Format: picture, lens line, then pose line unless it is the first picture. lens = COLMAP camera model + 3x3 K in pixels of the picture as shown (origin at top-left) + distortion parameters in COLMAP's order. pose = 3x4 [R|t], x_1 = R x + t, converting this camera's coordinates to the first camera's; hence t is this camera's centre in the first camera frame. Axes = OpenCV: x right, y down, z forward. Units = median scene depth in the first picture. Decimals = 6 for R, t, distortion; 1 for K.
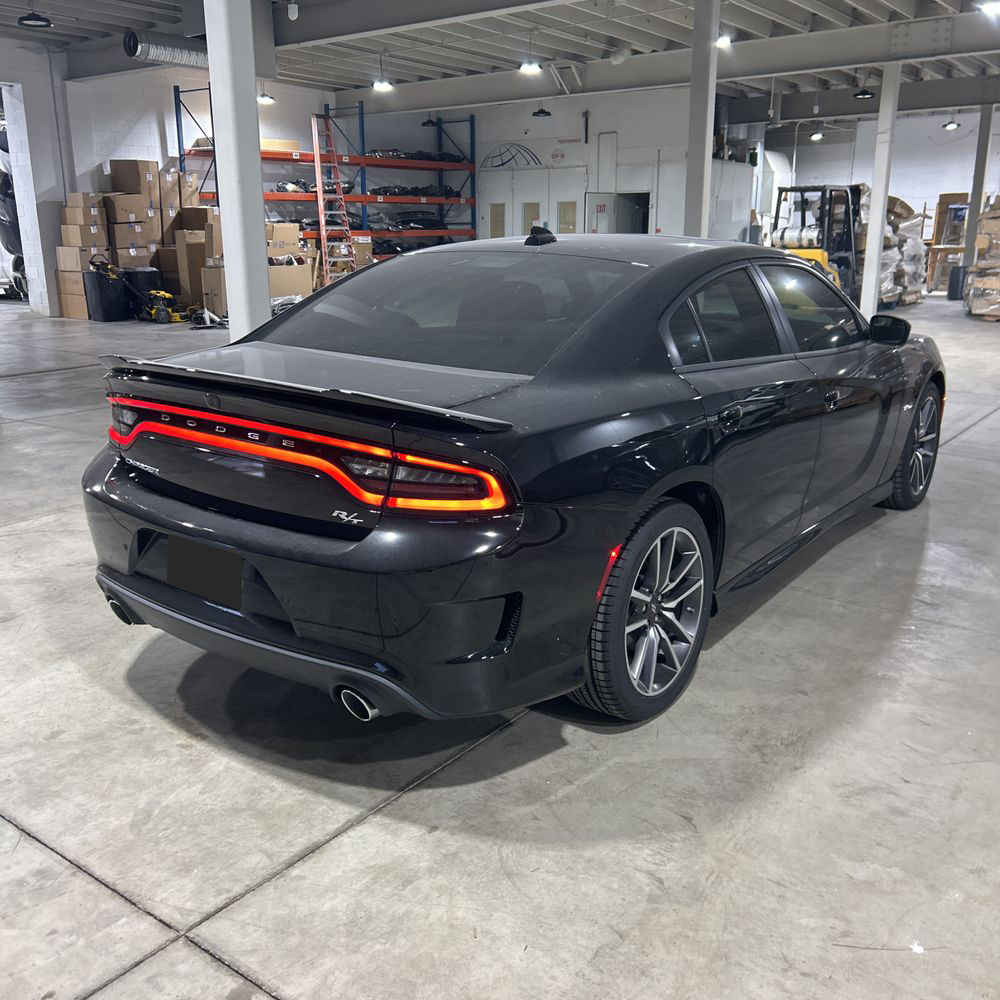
lens RADIAL K [[995.3, 0, 491.9], [0, 995.3, 489.3], [0, 0, 1]] dist [0.020895, -0.017637]
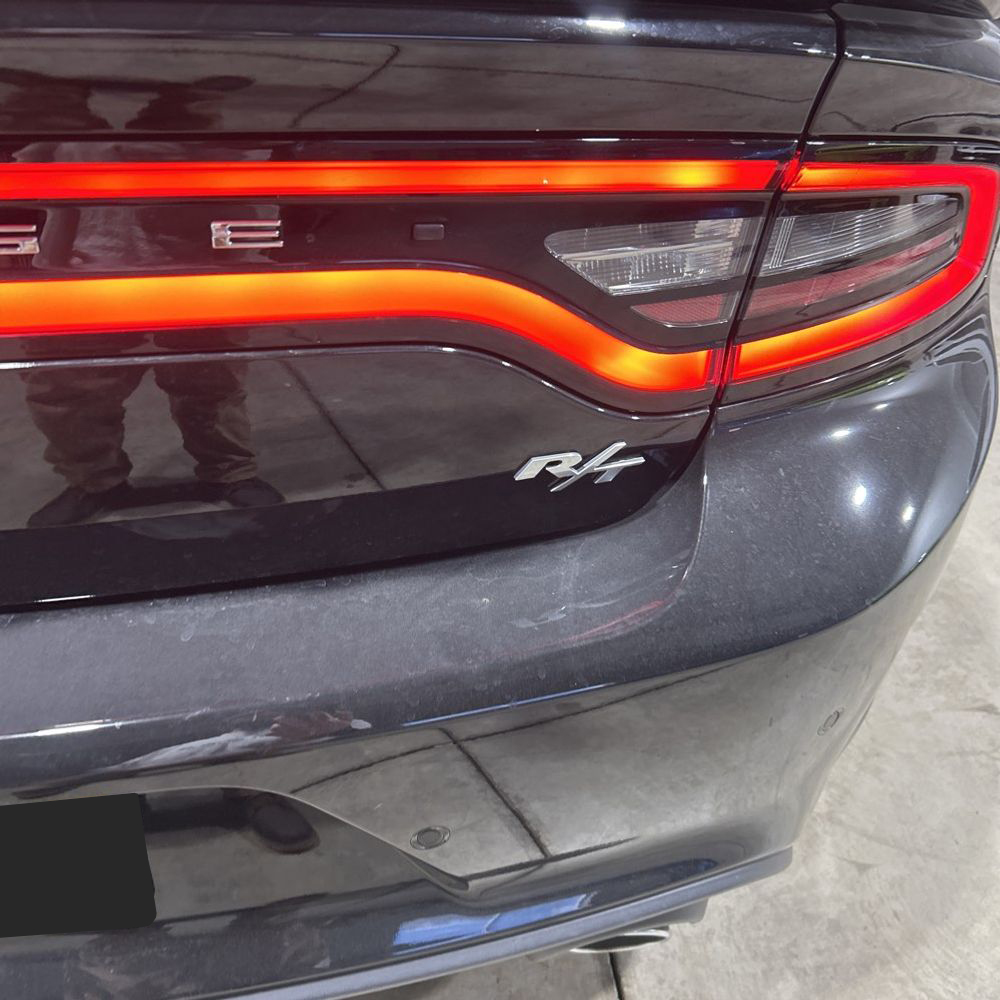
lens RADIAL K [[1014.4, 0, 498.5], [0, 1014.4, 512.4], [0, 0, 1]] dist [0.009269, -0.026361]
pose [[0.727285, -0.400917, 0.557065, -0.044698], [0.170231, 0.891662, 0.419477, -0.010757], [-0.664889, -0.210250, 0.716741, 0.117872]]
